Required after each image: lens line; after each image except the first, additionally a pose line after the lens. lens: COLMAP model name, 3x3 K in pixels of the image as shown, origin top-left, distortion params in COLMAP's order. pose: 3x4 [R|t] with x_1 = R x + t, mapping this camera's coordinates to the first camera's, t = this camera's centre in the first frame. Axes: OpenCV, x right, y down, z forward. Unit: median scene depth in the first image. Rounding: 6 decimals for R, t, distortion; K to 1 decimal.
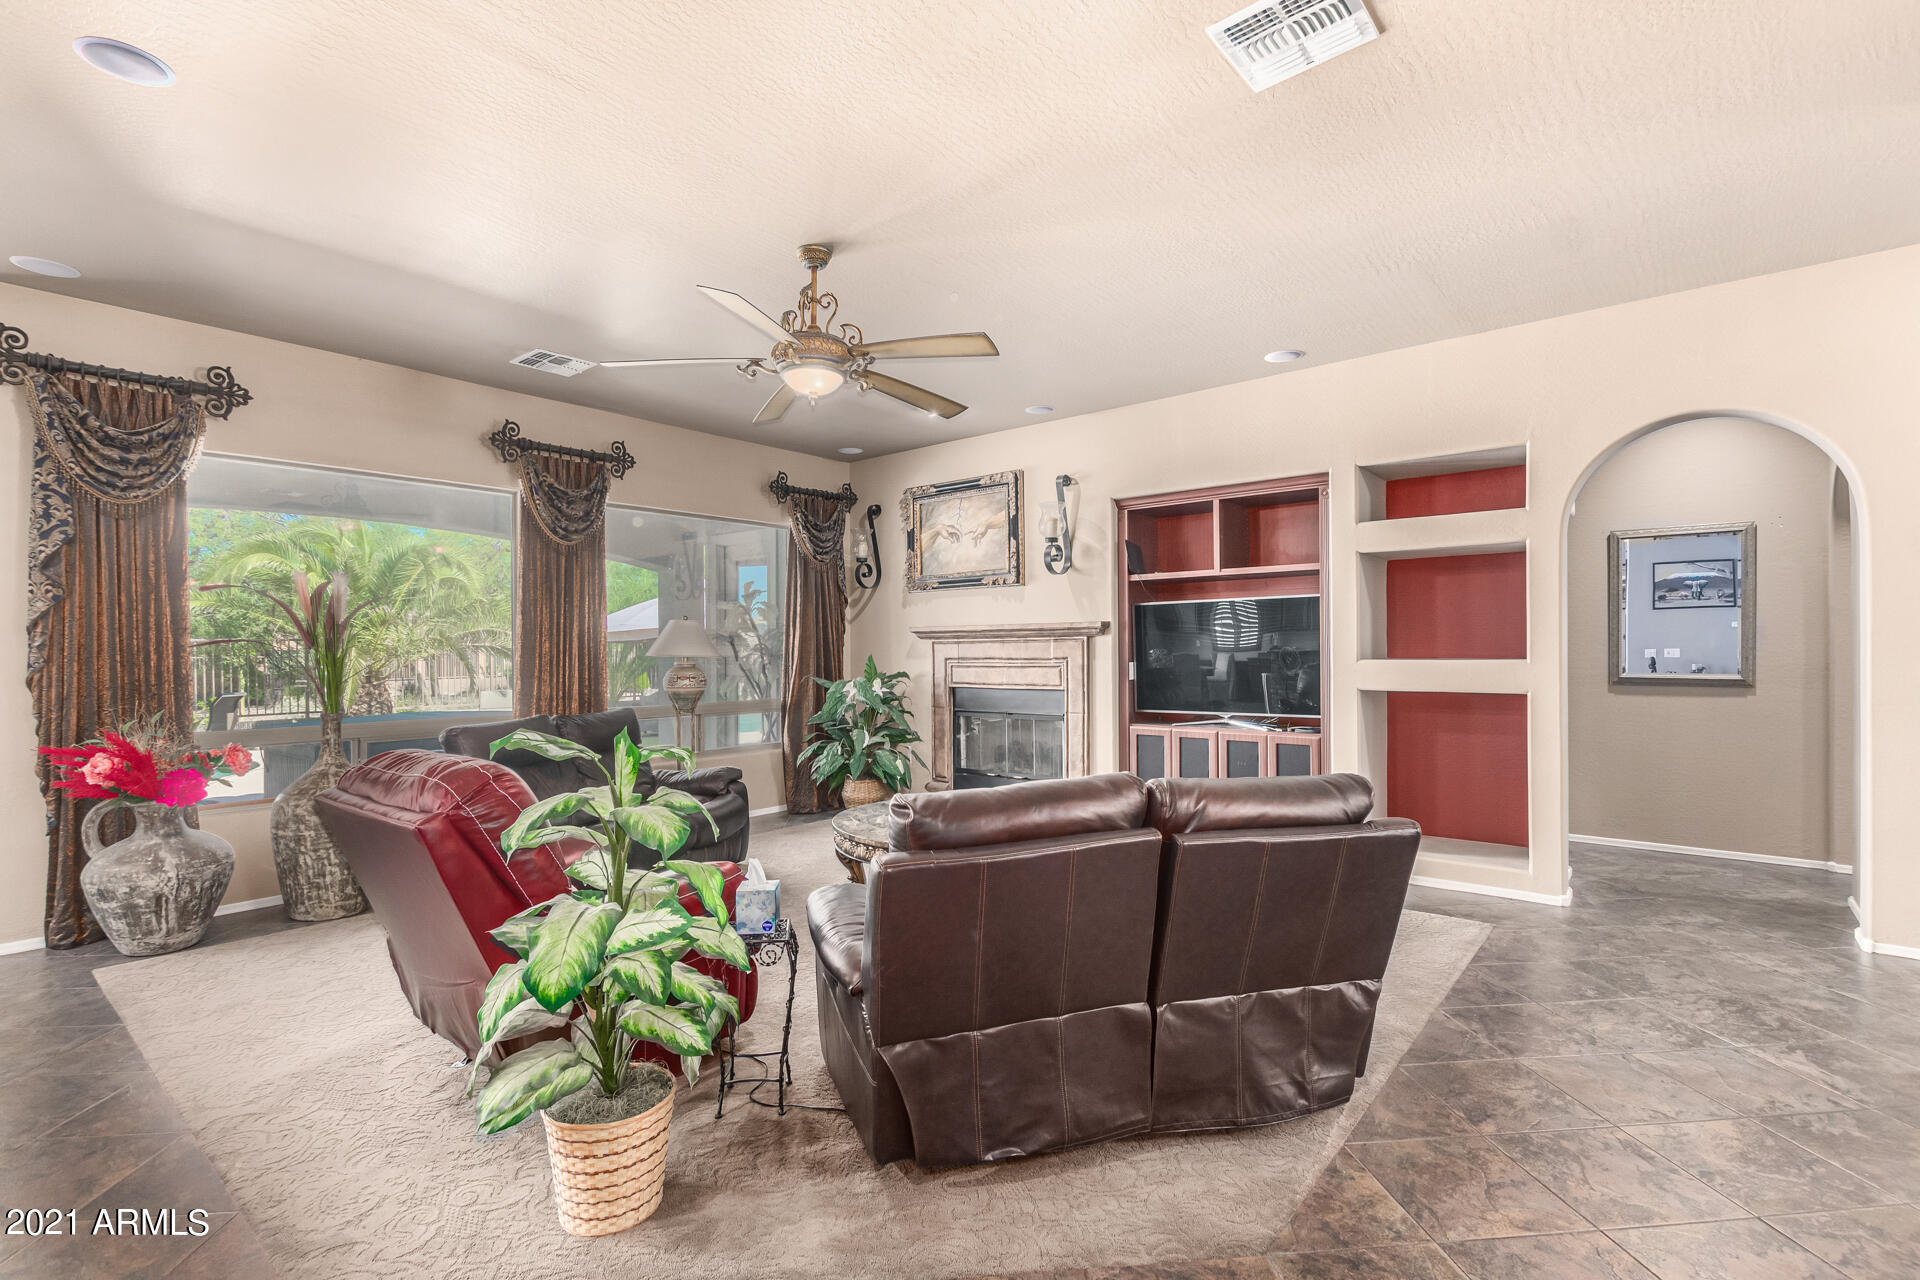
lens RADIAL K [[877.7, 0, 972.0], [0, 877.7, 648.0], [0, 0, 1]] dist [0.000982, 0.000168]
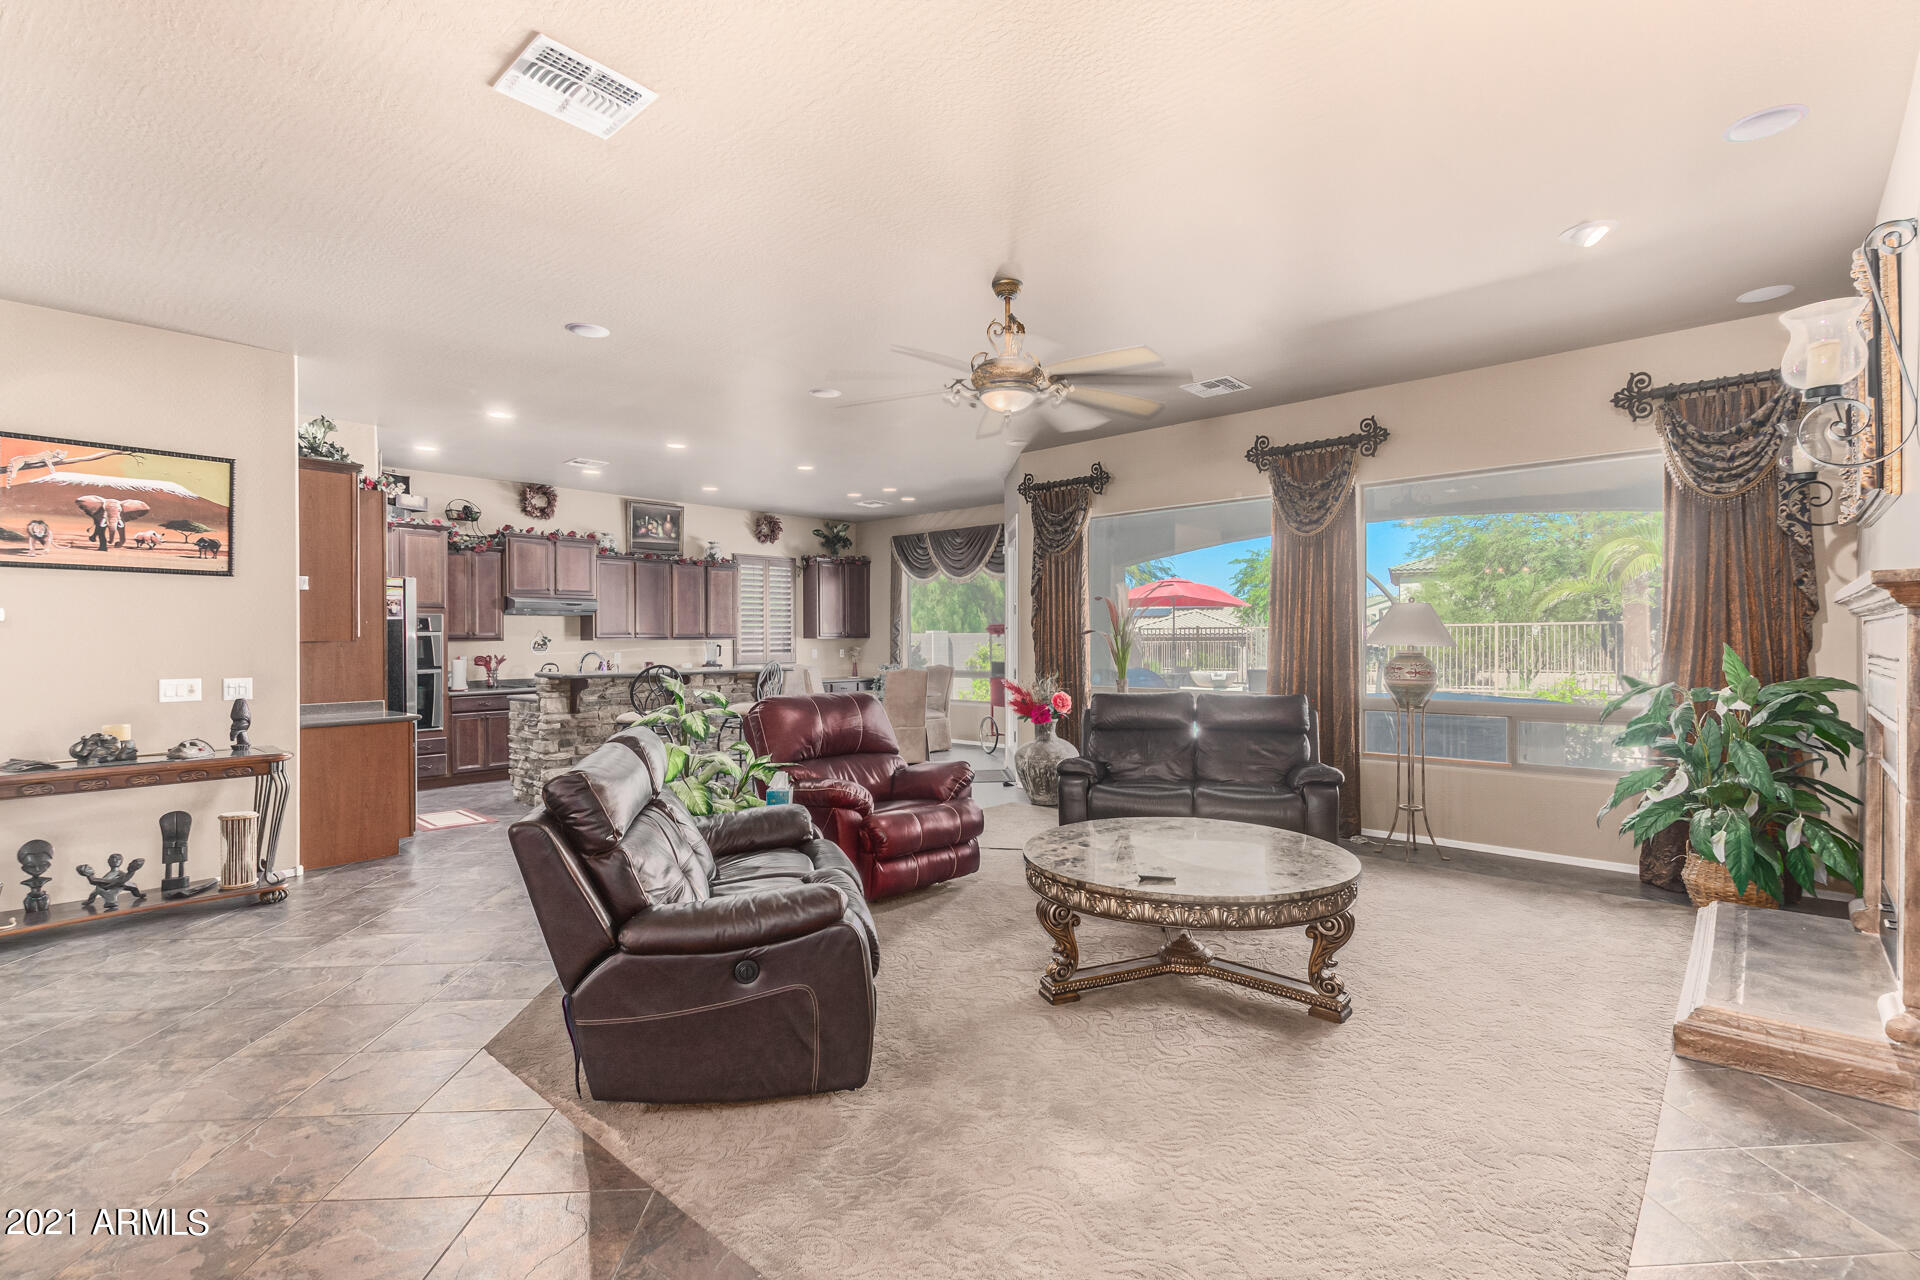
lens RADIAL K [[877.7, 0, 973.2], [0, 877.7, 641.3], [0, 0, 1]] dist [0.000982, 0.000168]
pose [[-0.049570, 0.000750, -0.998770, 0.451667], [-0.001036, 0.999999, 0.000802, 0.002317], [0.998770, 0.001074, -0.049569, 0.513639]]
